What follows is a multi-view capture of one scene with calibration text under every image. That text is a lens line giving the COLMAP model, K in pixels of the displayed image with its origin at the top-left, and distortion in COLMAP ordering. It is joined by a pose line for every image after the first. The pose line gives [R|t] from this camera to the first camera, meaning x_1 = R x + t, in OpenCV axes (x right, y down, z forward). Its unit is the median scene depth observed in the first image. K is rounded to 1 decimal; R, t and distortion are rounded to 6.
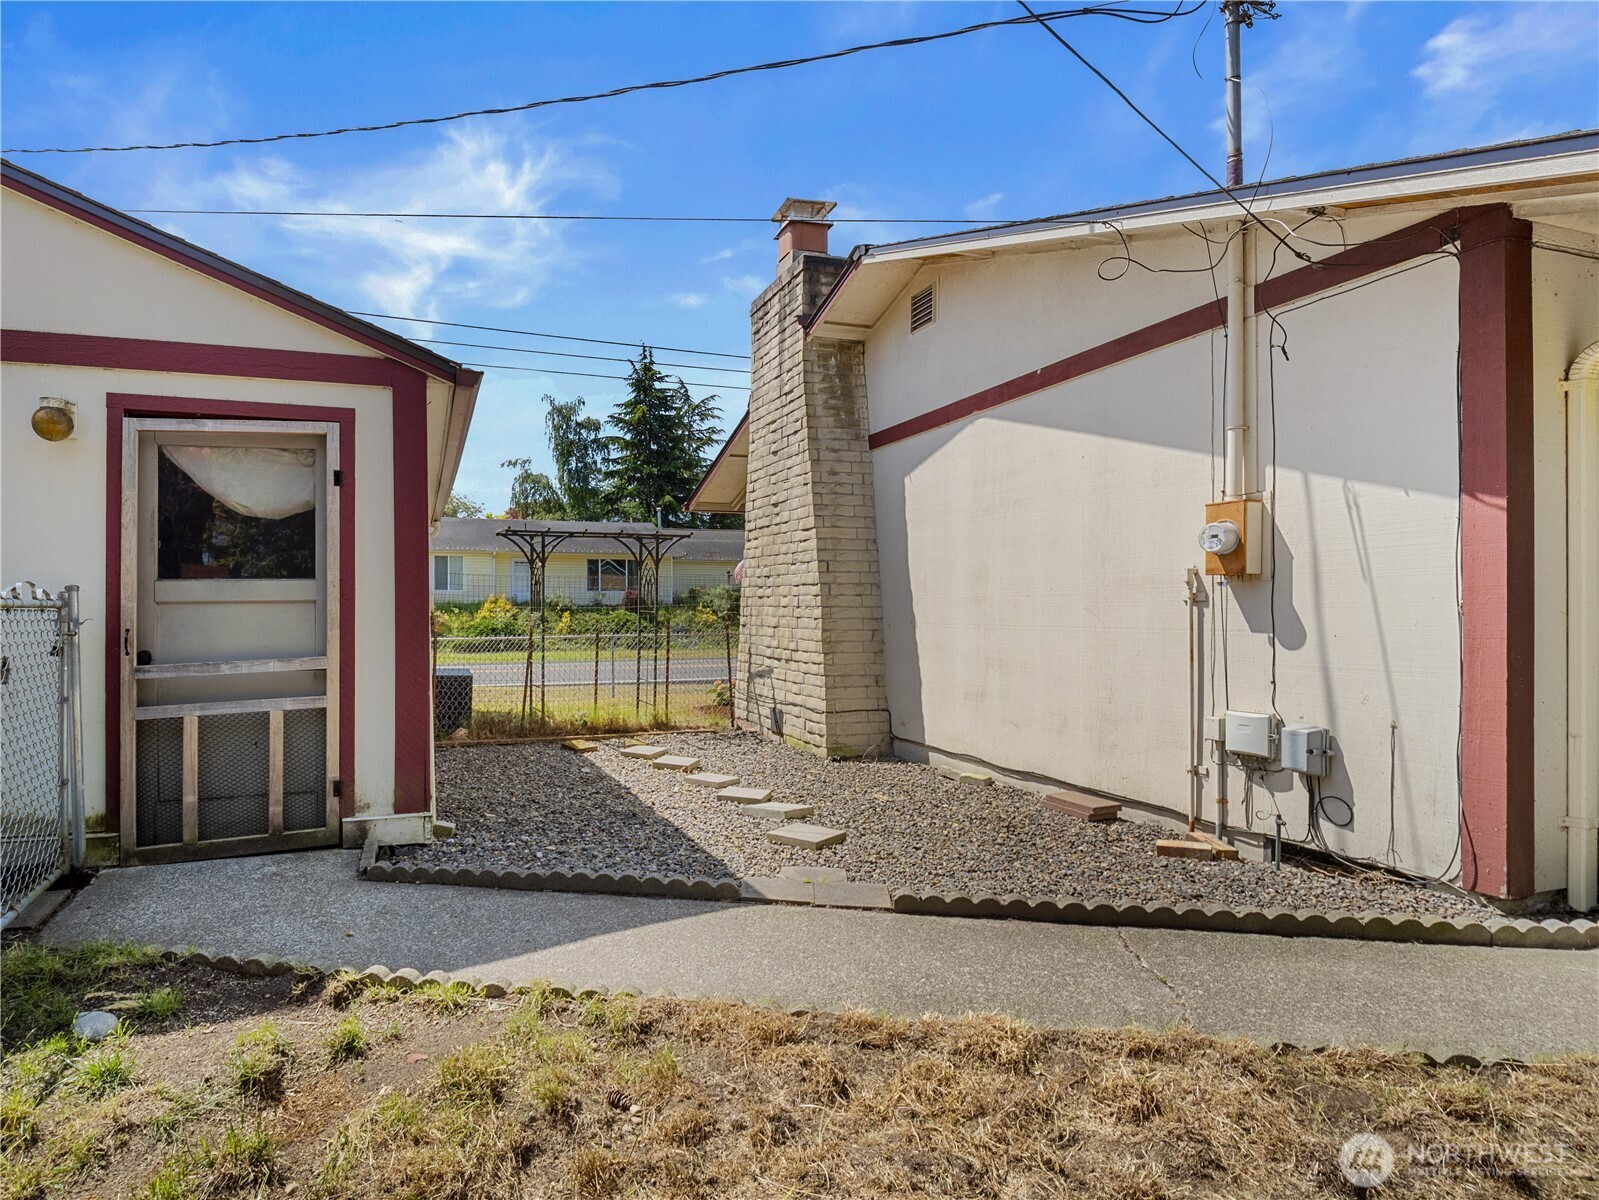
lens RADIAL K [[780.9, 0, 791.1], [0, 780.9, 595.5], [0, 0, 1]] dist [-0.002046, -0.003579]
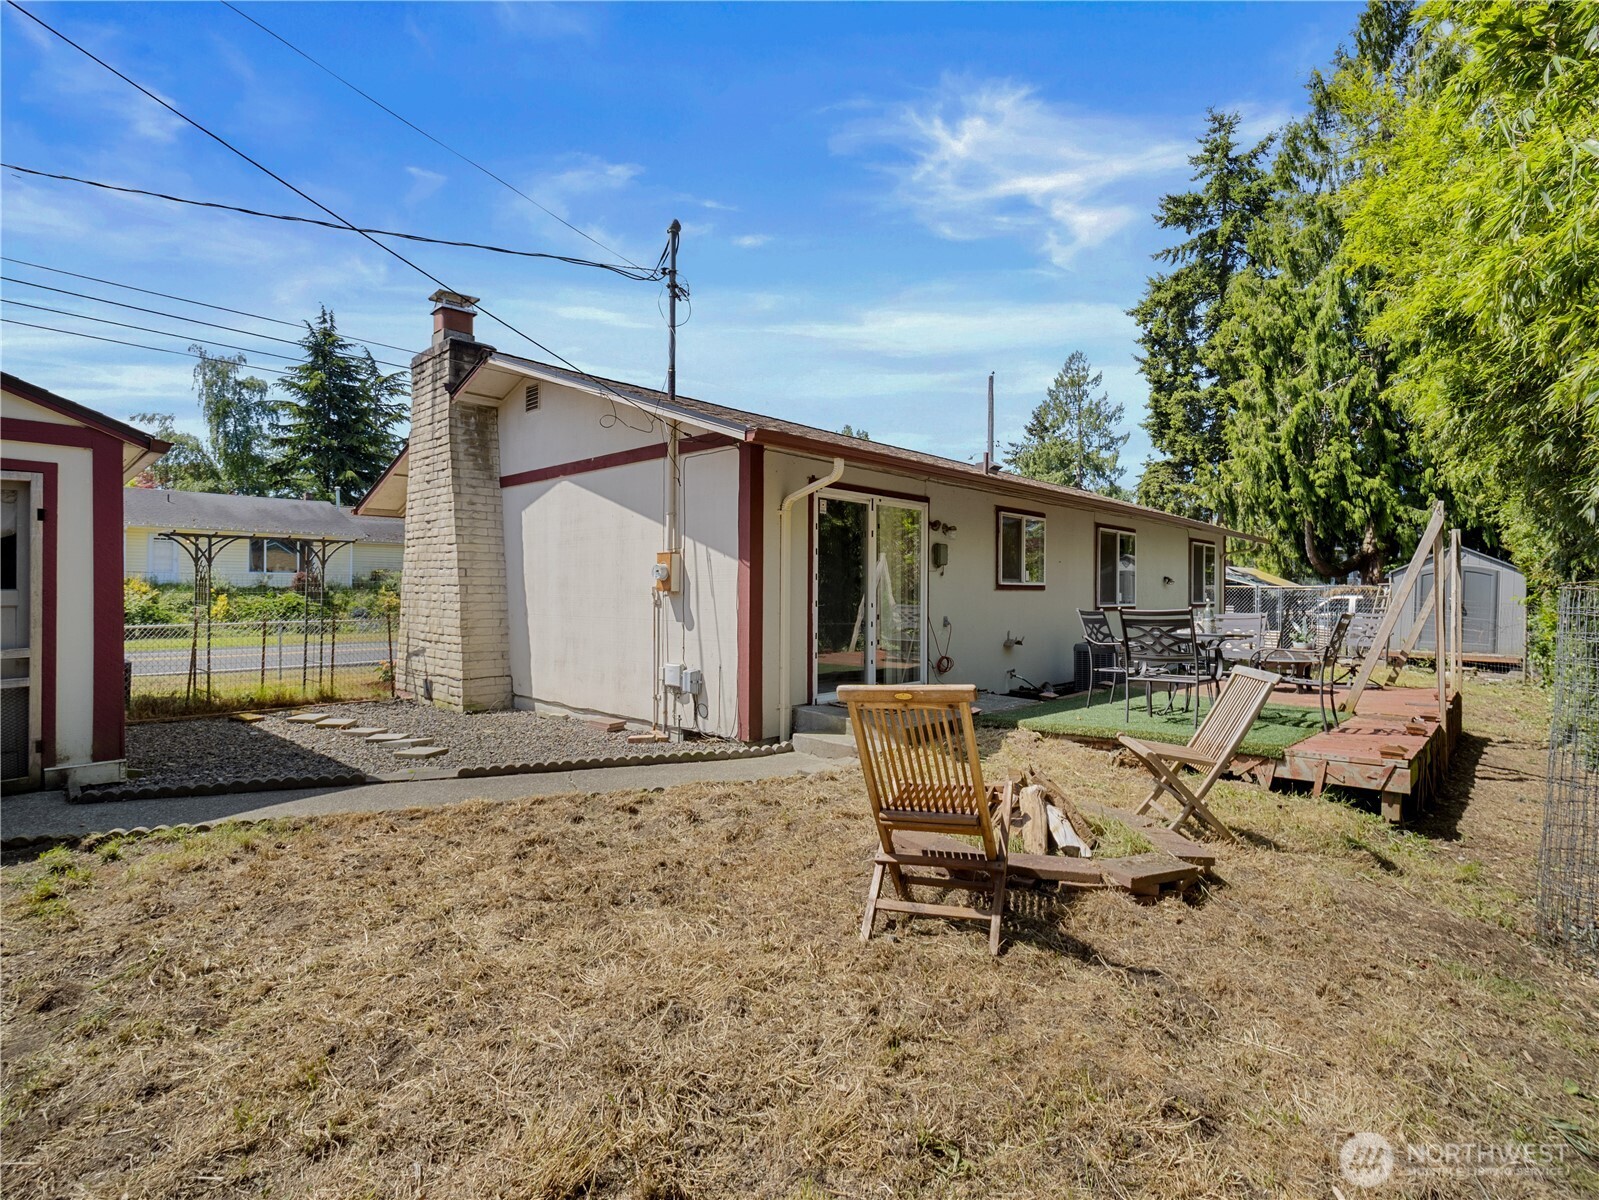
lens RADIAL K [[780.9, 0, 805.9], [0, 780.9, 568.8], [0, 0, 1]] dist [-0.002046, -0.003579]
pose [[0.933174, 0.007665, 0.359342, 0.111918], [-0.006278, 0.999968, -0.005025, -0.040268], [-0.359369, 0.002433, 0.933192, -0.485385]]
